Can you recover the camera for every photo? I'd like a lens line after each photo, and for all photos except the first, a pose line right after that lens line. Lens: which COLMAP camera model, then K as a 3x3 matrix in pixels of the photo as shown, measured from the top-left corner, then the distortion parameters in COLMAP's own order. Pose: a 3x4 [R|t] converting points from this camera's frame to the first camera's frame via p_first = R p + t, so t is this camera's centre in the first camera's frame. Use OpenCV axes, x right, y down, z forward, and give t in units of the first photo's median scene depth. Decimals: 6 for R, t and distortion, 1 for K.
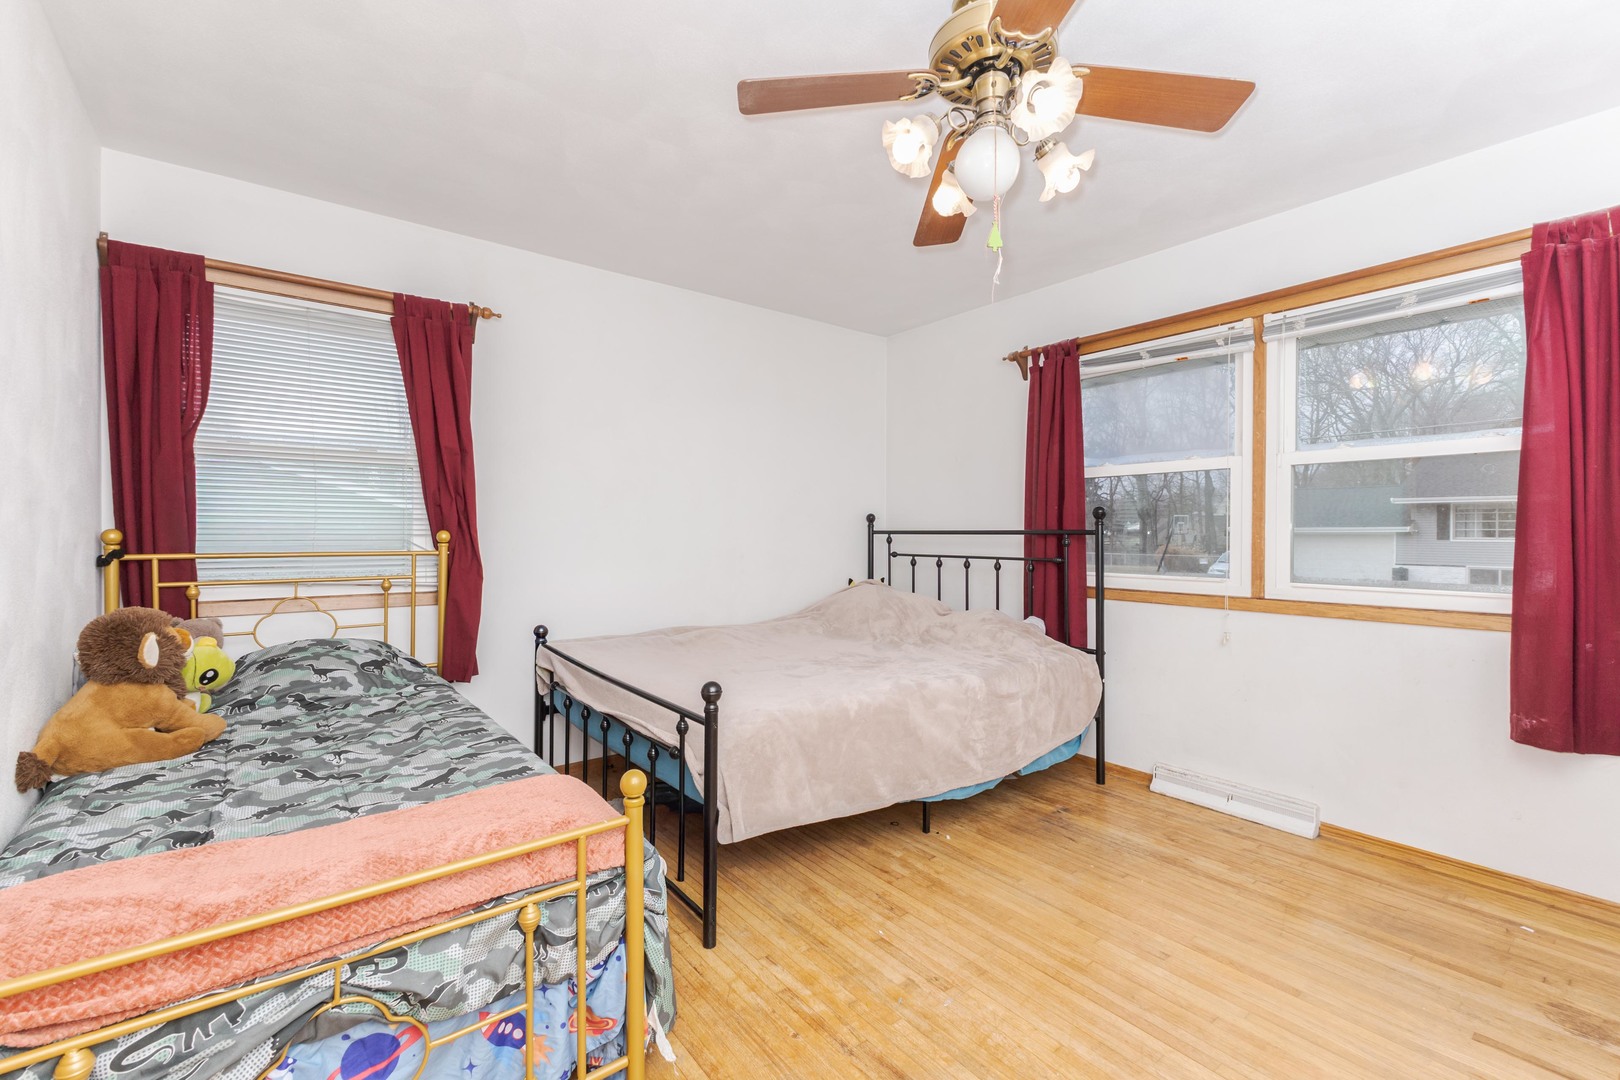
lens RADIAL K [[693.8, 0, 805.6], [0, 693.8, 538.2], [0, 0, 1]] dist [0.000576, -0.000800]
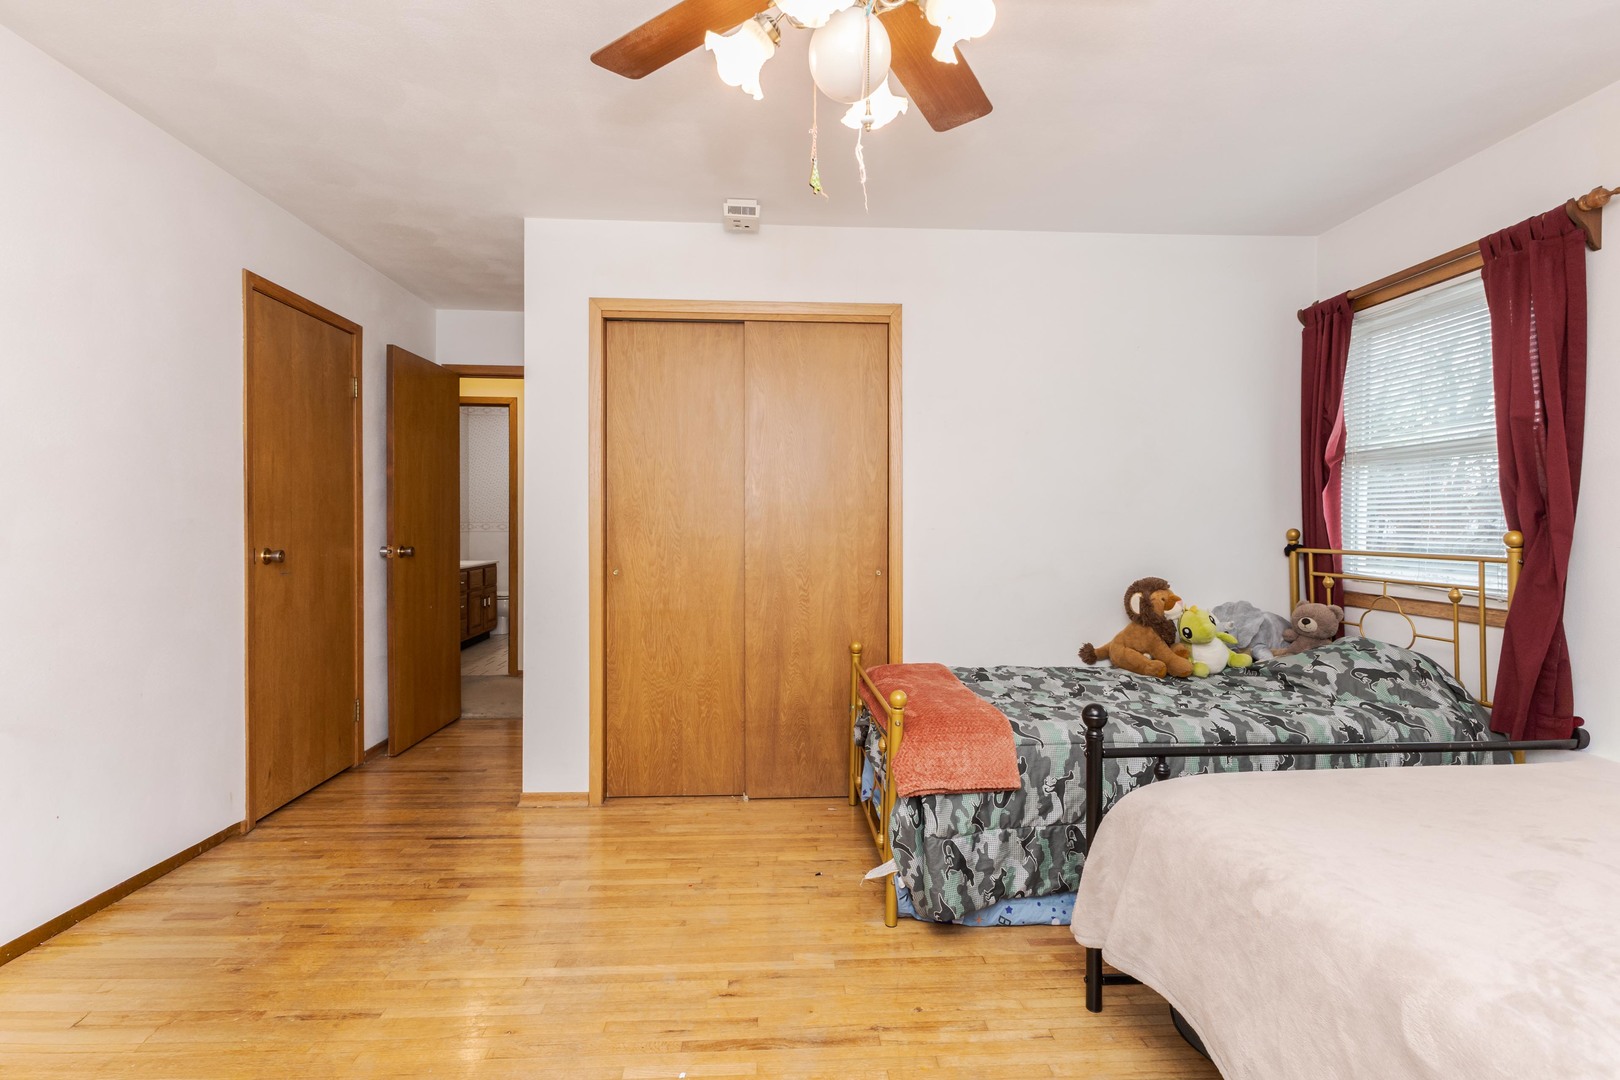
lens RADIAL K [[748.8, 0, 810.0], [0, 748.8, 540.0], [0, 0, 1]] dist [-0.000901, -0.000157]
pose [[-0.568634, 0.014731, -0.822459, 0.688272], [-0.013525, 0.999537, 0.027254, -0.017323], [0.822480, 0.026621, -0.568171, 1.022110]]
